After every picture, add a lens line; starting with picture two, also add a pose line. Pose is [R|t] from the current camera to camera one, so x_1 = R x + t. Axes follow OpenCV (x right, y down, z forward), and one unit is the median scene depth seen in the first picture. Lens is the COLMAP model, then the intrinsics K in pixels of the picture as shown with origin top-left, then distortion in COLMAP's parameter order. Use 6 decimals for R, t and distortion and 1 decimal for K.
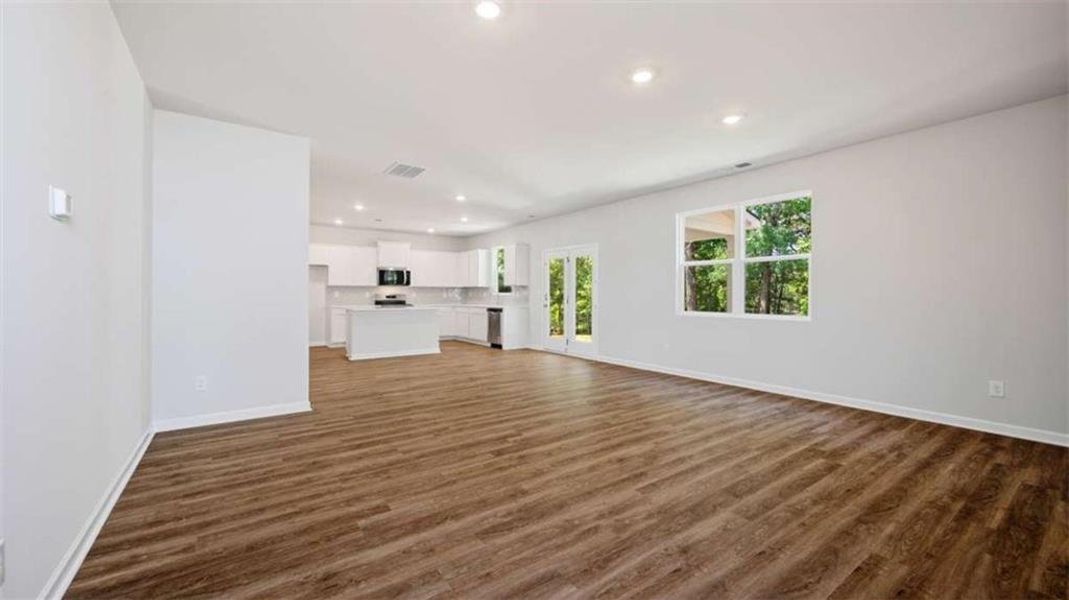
lens RADIAL K [[423.2, 0, 537.4], [0, 423.2, 302.2], [0, 0, 1]] dist [-0.000010, -0.000212]
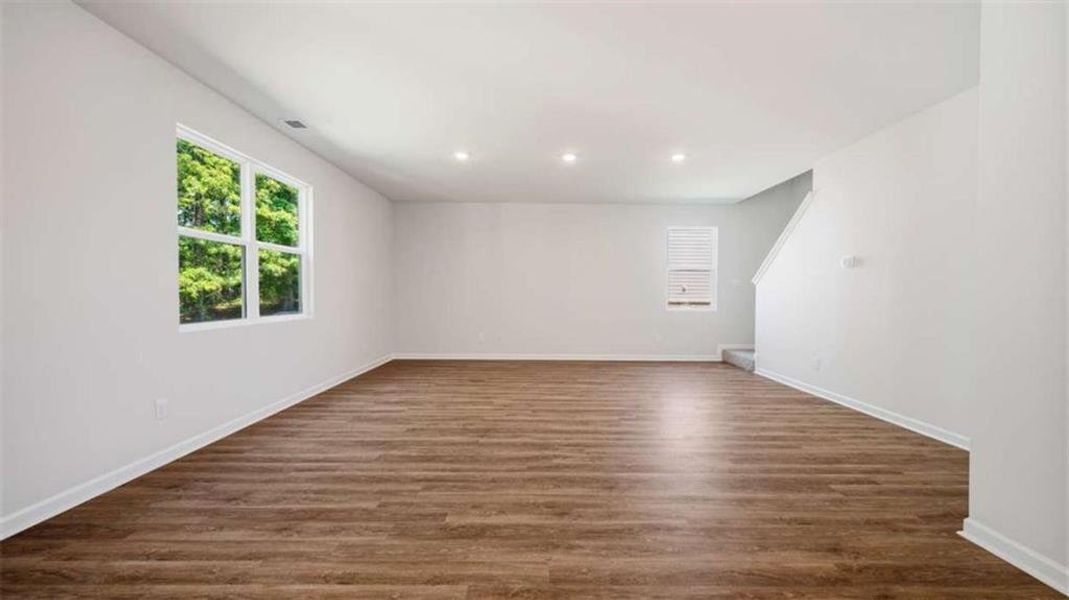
lens RADIAL K [[423.2, 0, 541.7], [0, 423.2, 297.0], [0, 0, 1]] dist [-0.000010, -0.000212]
pose [[-0.819388, -0.011005, 0.573134, -0.579549], [0.003225, 0.999711, 0.023805, -0.039778], [-0.573230, 0.021354, -0.819116, 2.322253]]
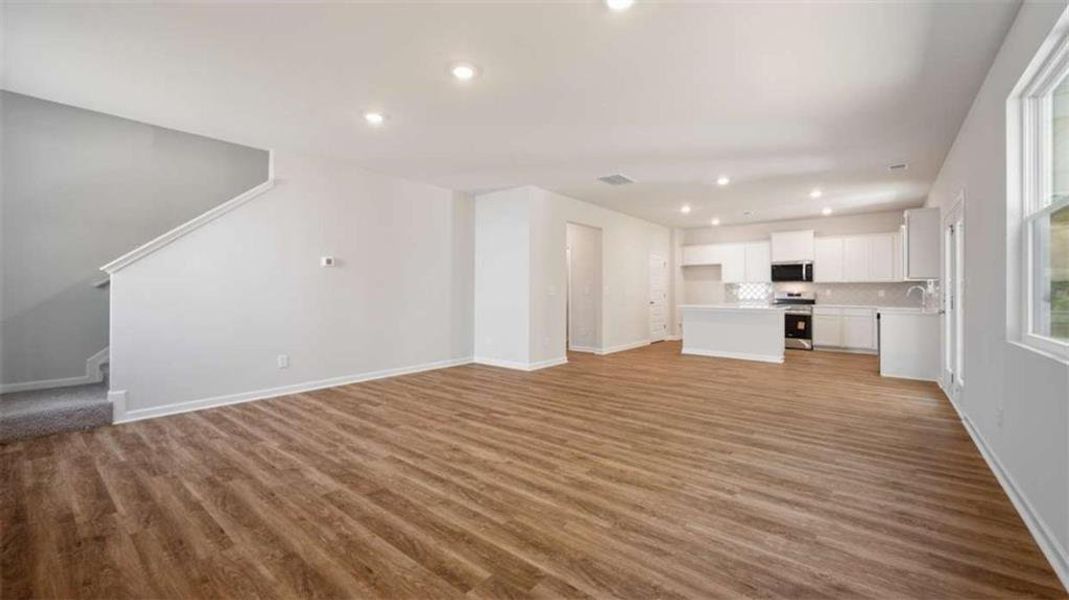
lens RADIAL K [[423.2, 0, 534.0], [0, 423.2, 292.3], [0, 0, 1]] dist [-0.000010, -0.000212]
pose [[0.259444, 0.002308, -0.965755, 1.218486], [-0.020522, 0.999785, -0.003124, -0.014357], [0.965540, 0.020630, 0.259435, 0.882845]]
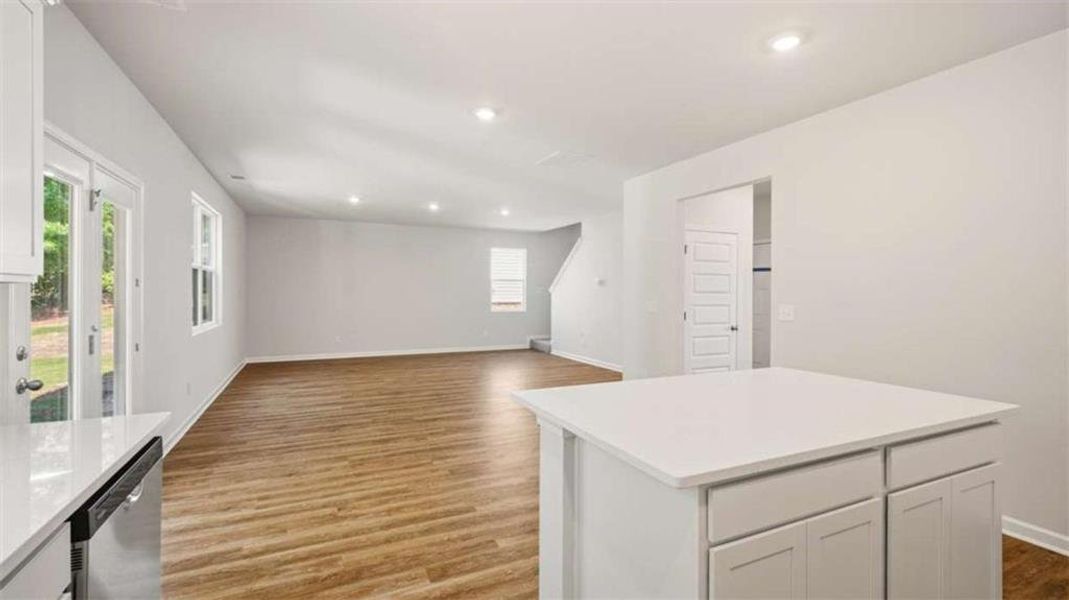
lens RADIAL K [[474.3, 0, 547.5], [0, 474.3, 296.5], [0, 0, 1]] dist [-0.001859, -0.000133]
pose [[-0.987761, -0.006807, 0.155825, -0.747570], [-0.002608, 0.999628, 0.027133, -0.115382], [-0.155952, 0.026394, -0.987412, 3.360309]]
